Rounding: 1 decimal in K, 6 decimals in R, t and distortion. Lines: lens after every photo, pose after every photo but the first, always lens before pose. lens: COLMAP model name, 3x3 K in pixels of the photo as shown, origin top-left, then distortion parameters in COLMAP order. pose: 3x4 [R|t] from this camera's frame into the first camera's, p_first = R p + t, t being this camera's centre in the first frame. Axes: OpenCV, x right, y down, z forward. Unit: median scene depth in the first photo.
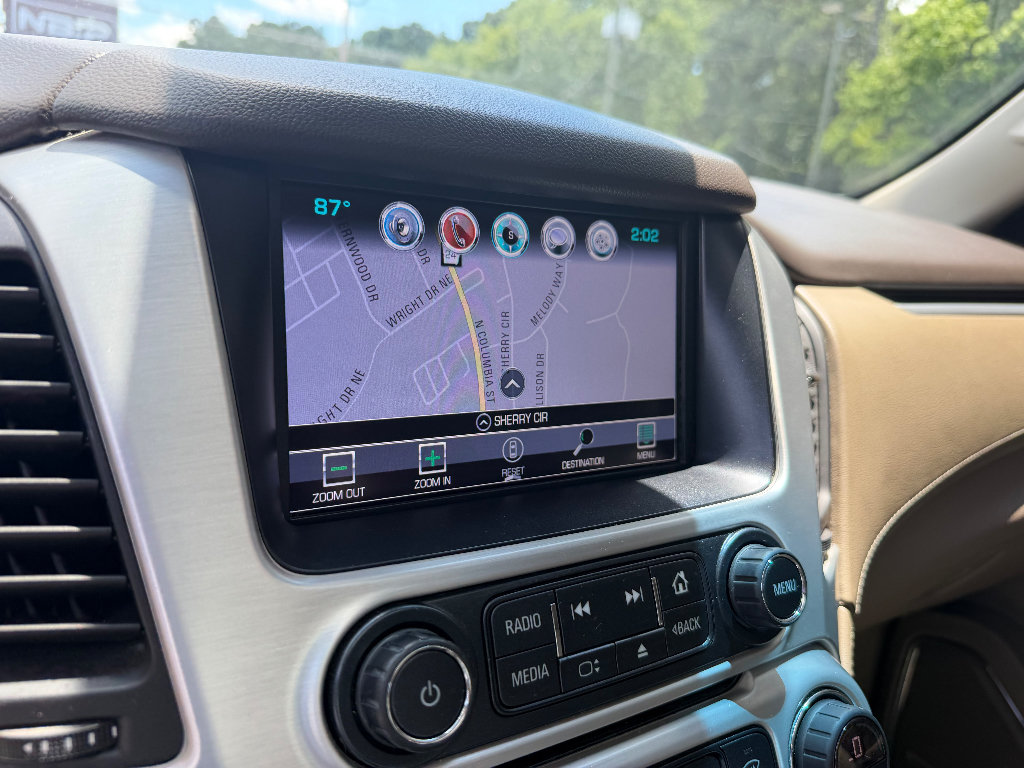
lens RADIAL K [[722.8, 0, 498.1], [0, 722.8, 388.7], [0, 0, 1]] dist [0.058098, -0.078857]
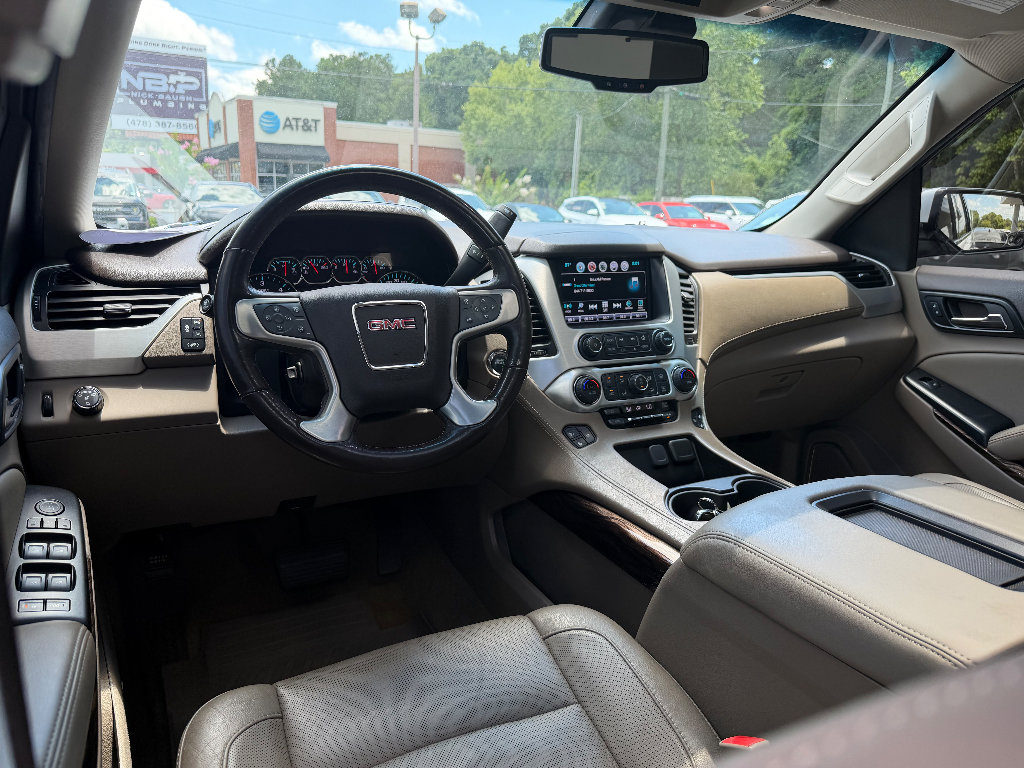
lens RADIAL K [[722.8, 0, 498.1], [0, 722.8, 388.7], [0, 0, 1]] dist [0.058098, -0.078857]
pose [[0.992622, -0.056275, -0.107400, -0.167633], [0.055062, 0.998381, -0.014235, 0.516658], [0.108027, 0.008216, 0.994114, -3.173255]]
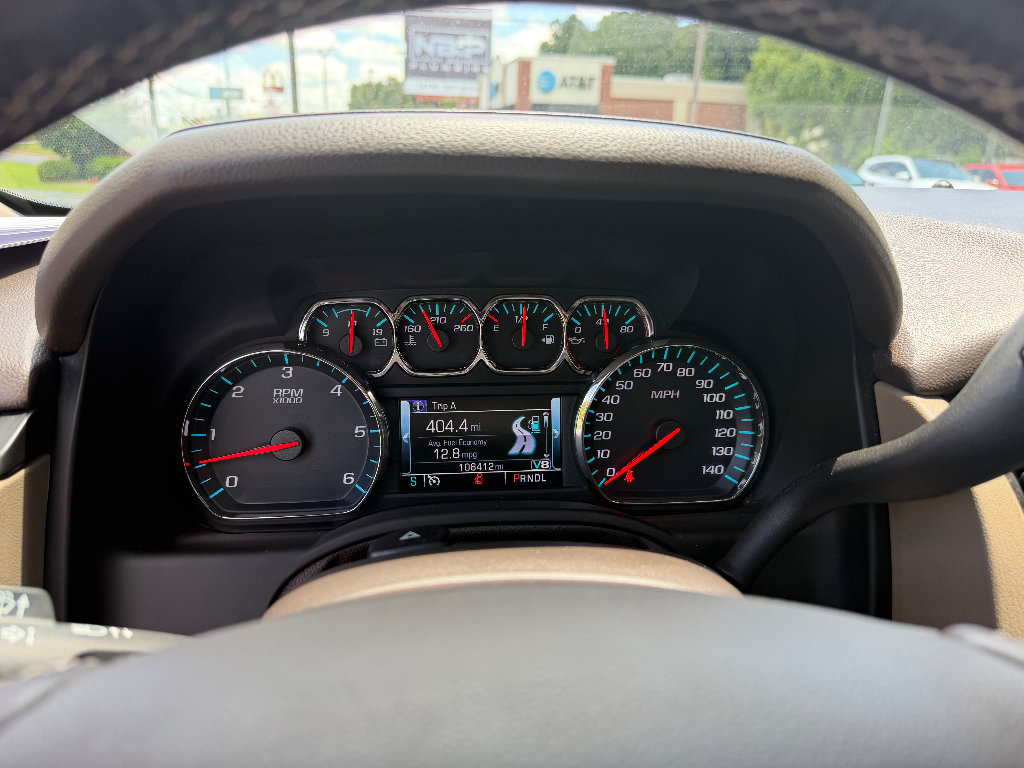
lens RADIAL K [[726.9, 0, 497.0], [0, 726.9, 381.2], [0, 0, 1]] dist [0.056366, -0.116124]
pose [[0.900342, 0.046712, -0.432669, -0.813549], [-0.041019, 0.998905, 0.022488, -0.158279], [0.433246, -0.002499, 0.901272, -0.643031]]
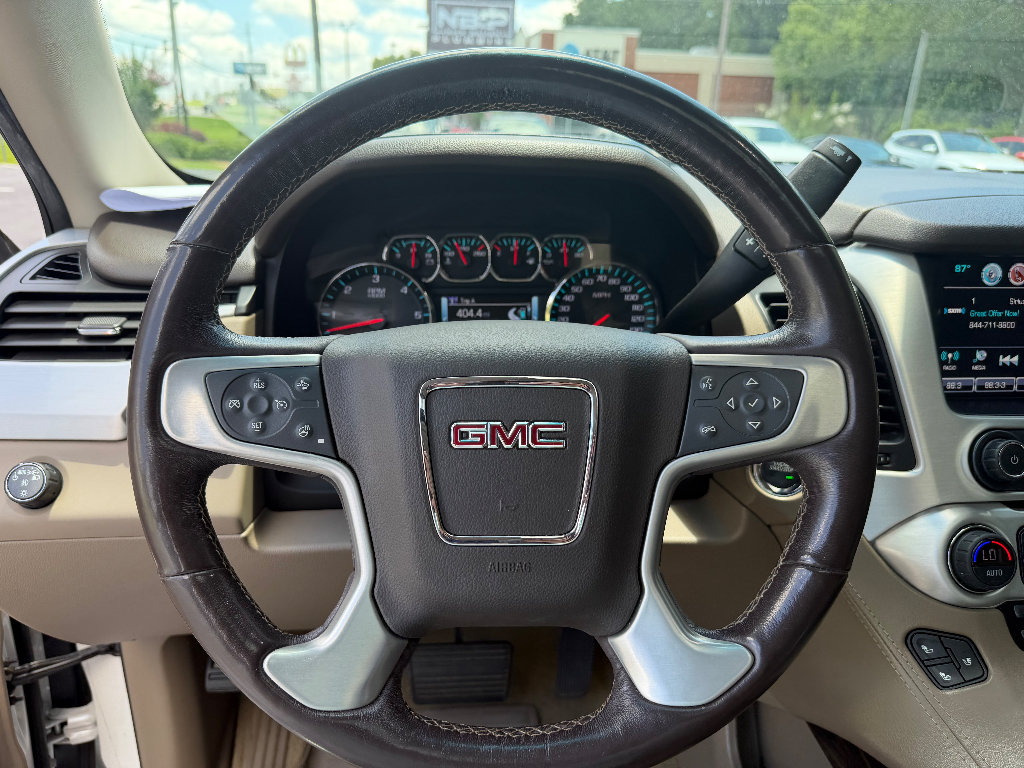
lens RADIAL K [[722.8, 0, 498.1], [0, 722.8, 388.7], [0, 0, 1]] dist [0.058098, -0.078857]
pose [[0.887725, 0.070138, -0.454999, -0.364100], [-0.045493, 0.996854, 0.064905, 0.041995], [0.458120, -0.036919, 0.888123, -1.421704]]
